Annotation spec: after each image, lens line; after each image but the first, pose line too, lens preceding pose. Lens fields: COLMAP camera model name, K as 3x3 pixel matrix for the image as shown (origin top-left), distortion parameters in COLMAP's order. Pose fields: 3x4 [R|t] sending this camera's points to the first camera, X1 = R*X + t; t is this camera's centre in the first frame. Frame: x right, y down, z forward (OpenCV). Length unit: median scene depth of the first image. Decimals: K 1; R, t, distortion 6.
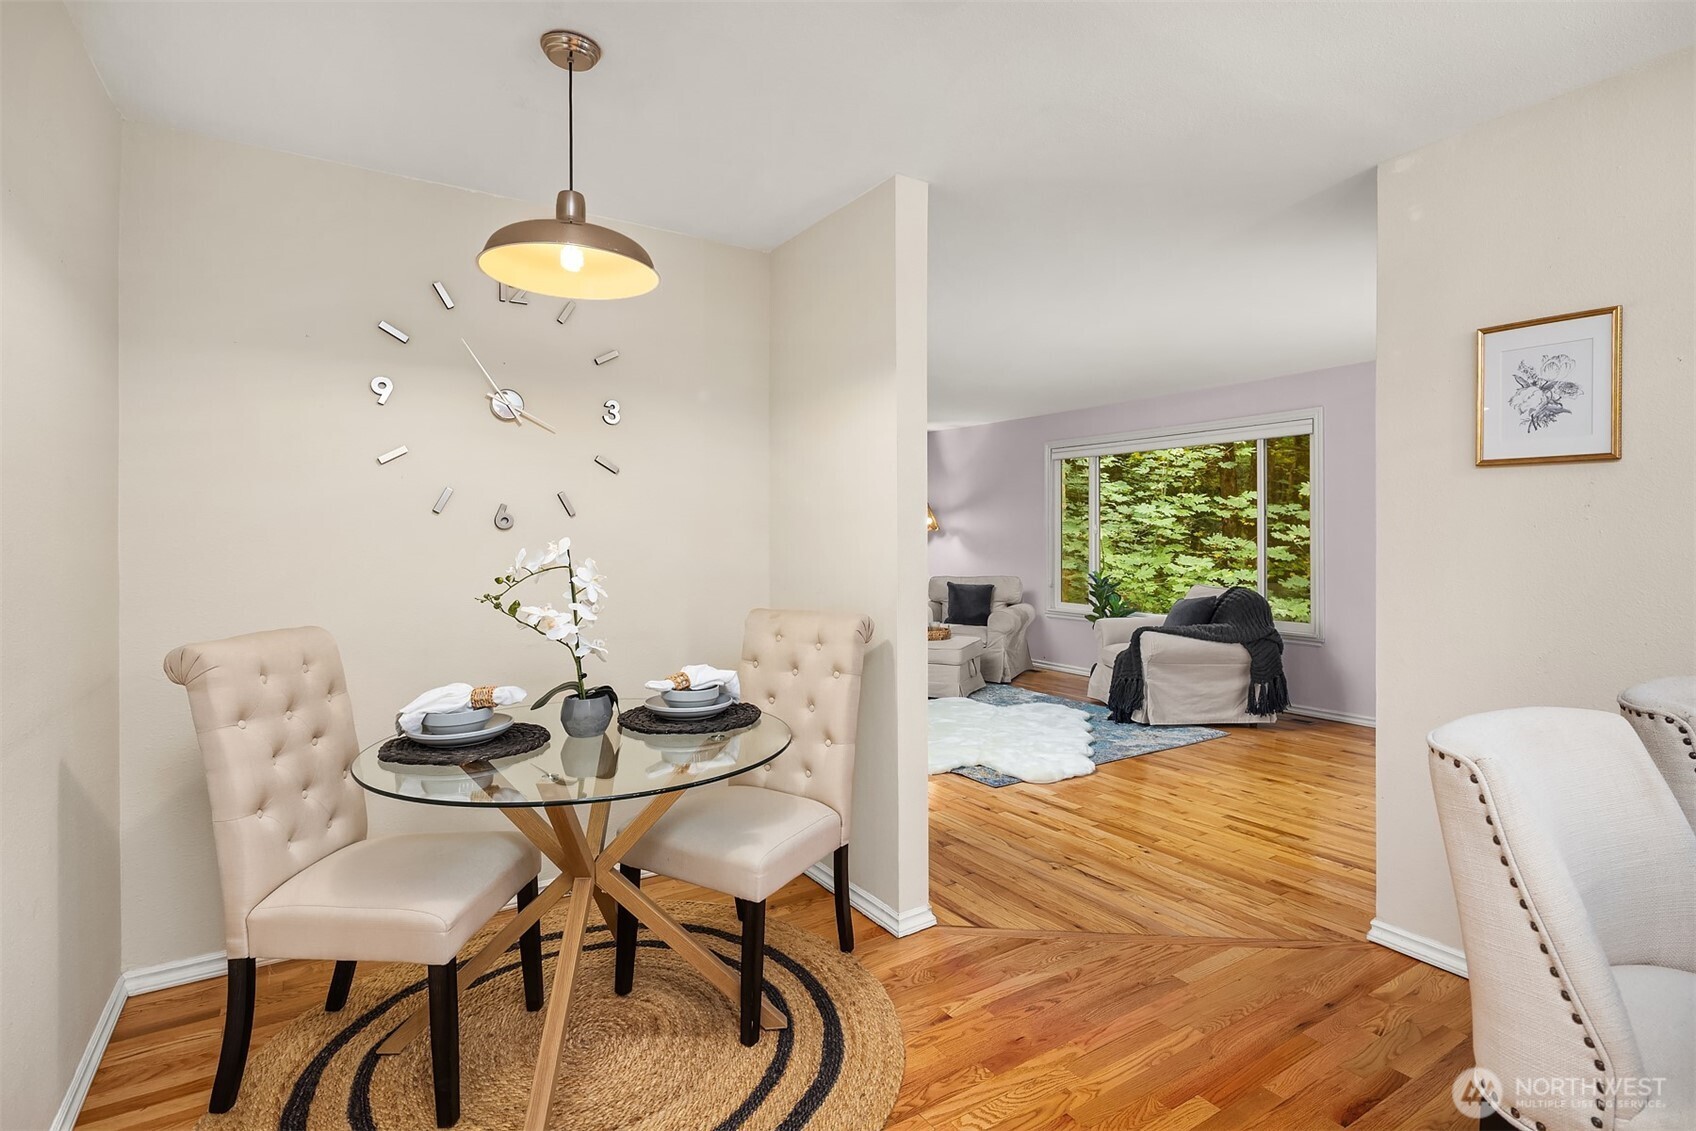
lens RADIAL K [[825.3, 0, 845.9], [0, 825.3, 532.3], [0, 0, 1]] dist [0.002289, -0.000754]
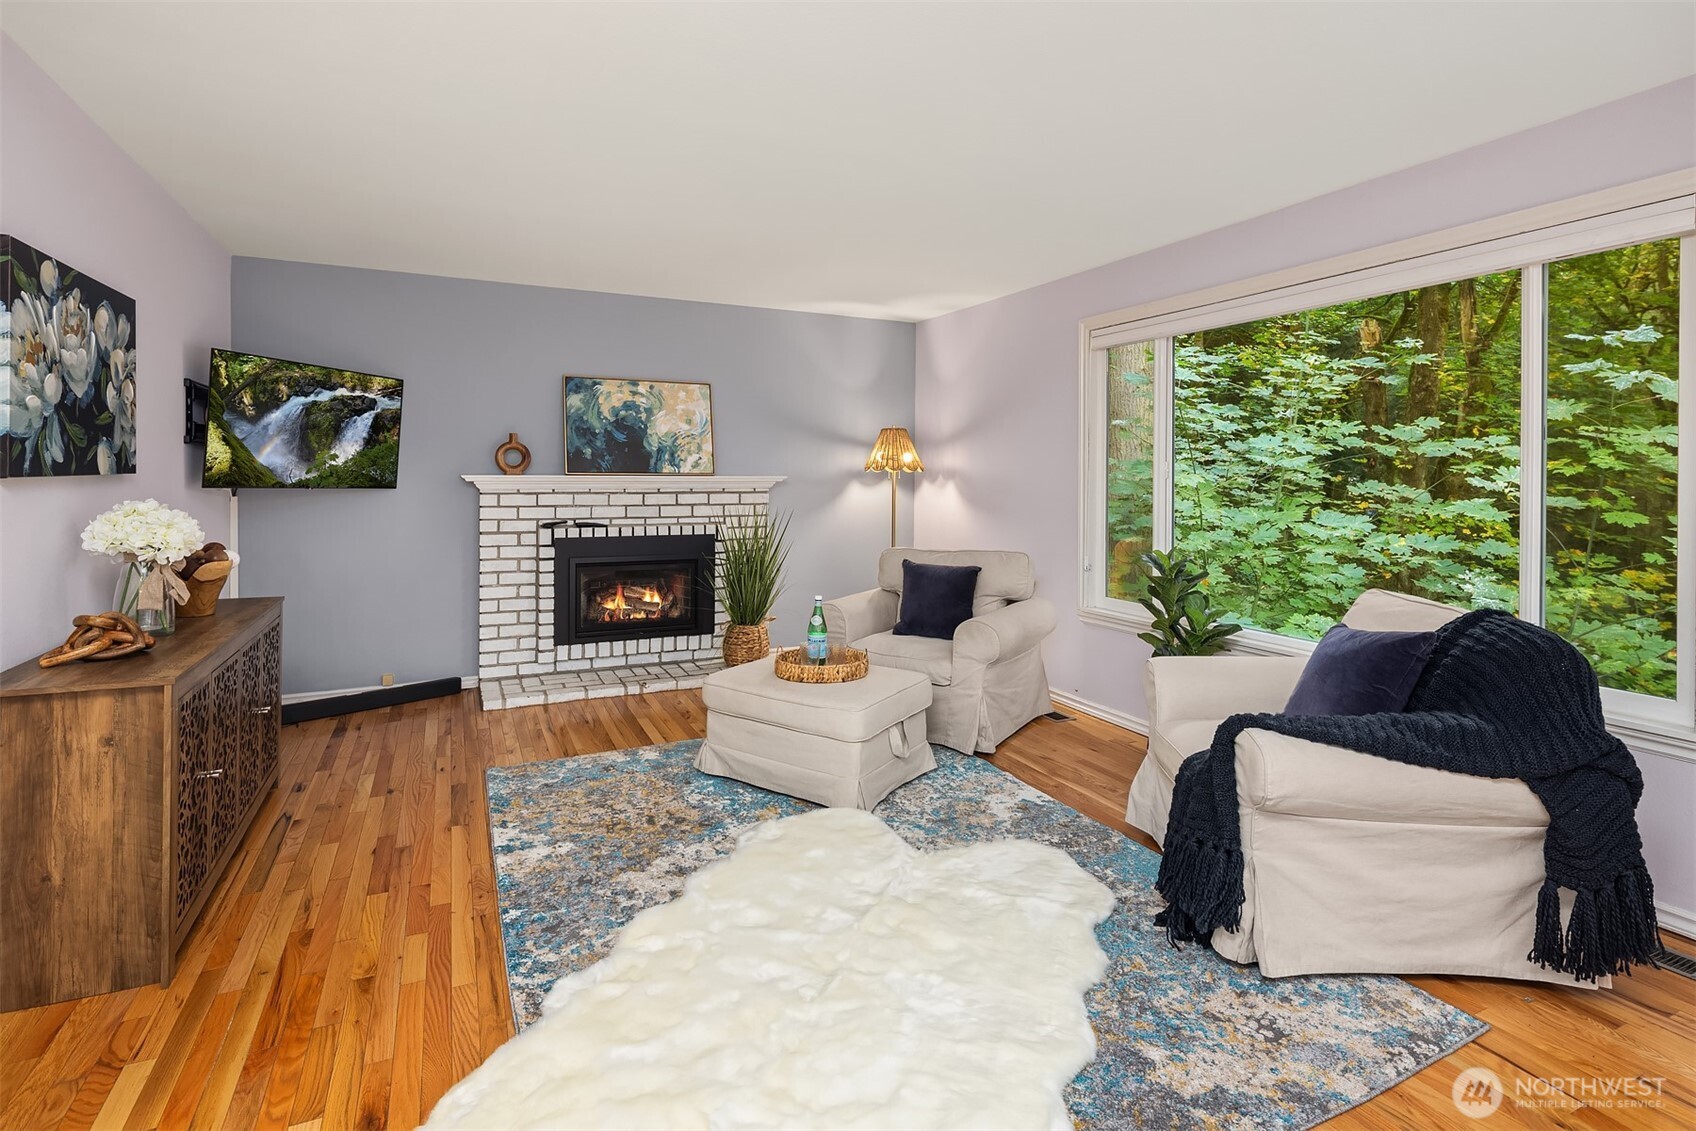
lens RADIAL K [[817.6, 0, 852.0], [0, 817.6, 490.7], [0, 0, 1]] dist [-0.000058, -0.001063]
pose [[0.992267, 0.007212, -0.123911, 0.106961], [-0.004836, 0.999799, 0.019465, 0.000136], [0.124026, -0.018715, 0.992102, 0.285511]]
